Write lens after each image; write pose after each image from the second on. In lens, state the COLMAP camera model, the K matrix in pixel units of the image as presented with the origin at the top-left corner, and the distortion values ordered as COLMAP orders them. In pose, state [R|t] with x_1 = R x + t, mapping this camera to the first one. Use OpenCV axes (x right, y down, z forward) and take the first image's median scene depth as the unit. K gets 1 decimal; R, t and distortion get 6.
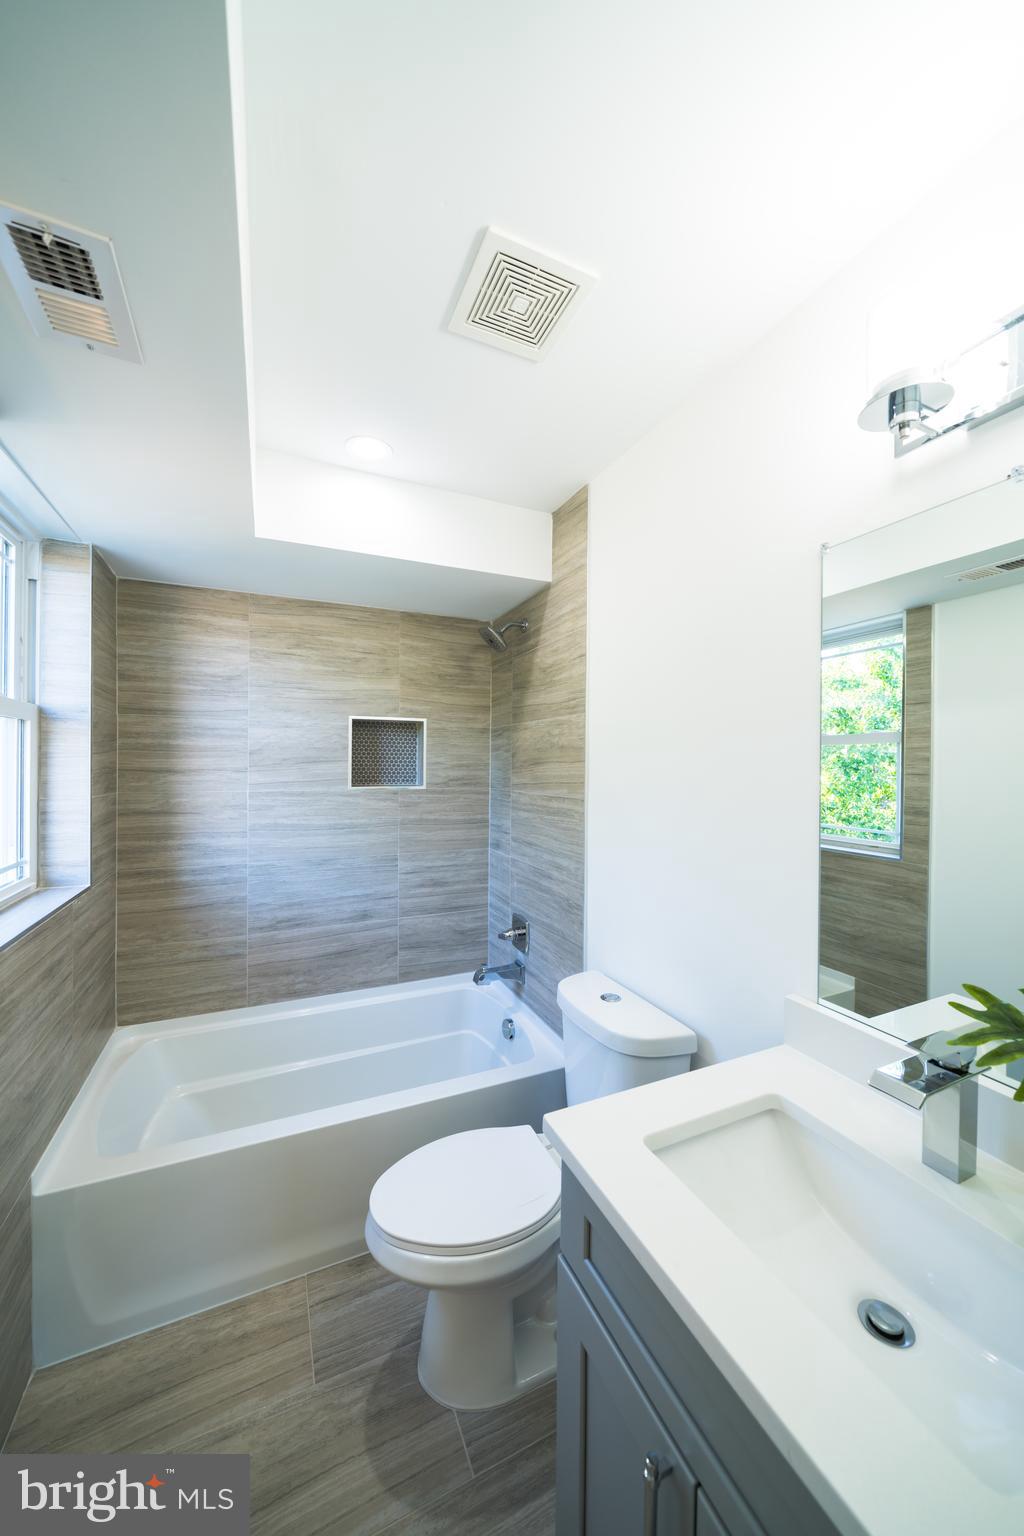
lens RADIAL K [[541.8, 0, 511.7], [0, 541.8, 767.4], [0, 0, 1]] dist [-0.003722, -0.000251]
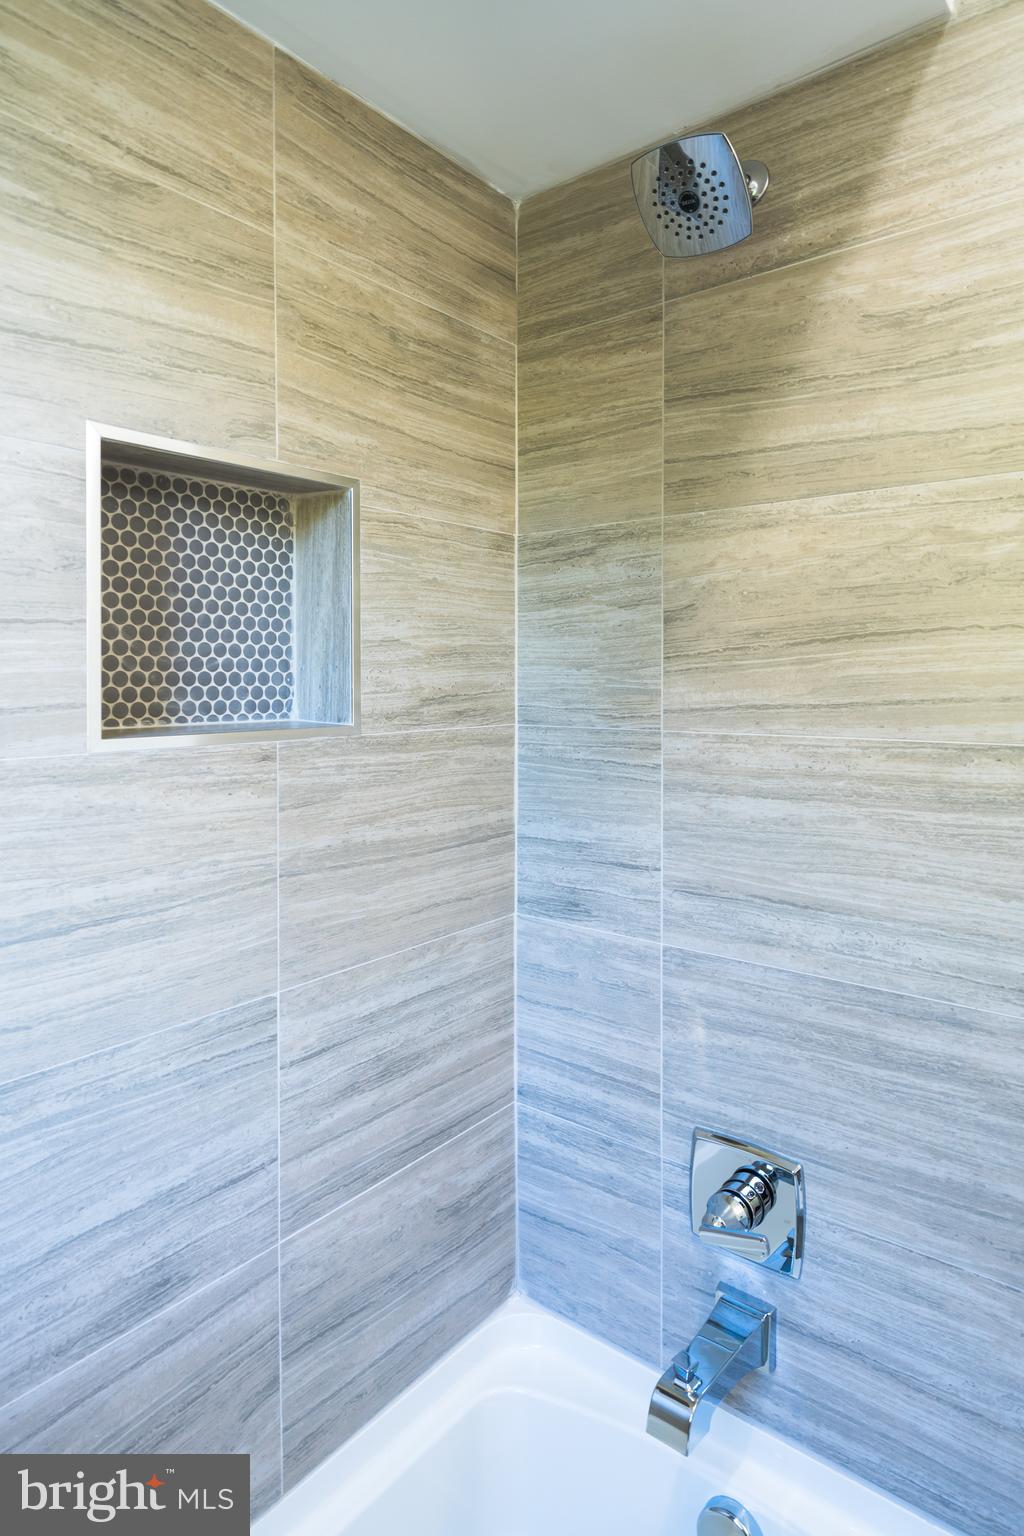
lens RADIAL K [[910.6, 0, 526.3], [0, 910.6, 682.2], [0, 0, 1]] dist [0.003028, 0.002933]
pose [[0.884744, -0.011557, 0.465934, -0.303313], [0.010767, 0.999933, 0.004356, 0.011808], [-0.465953, 0.001163, 0.884809, 0.559579]]
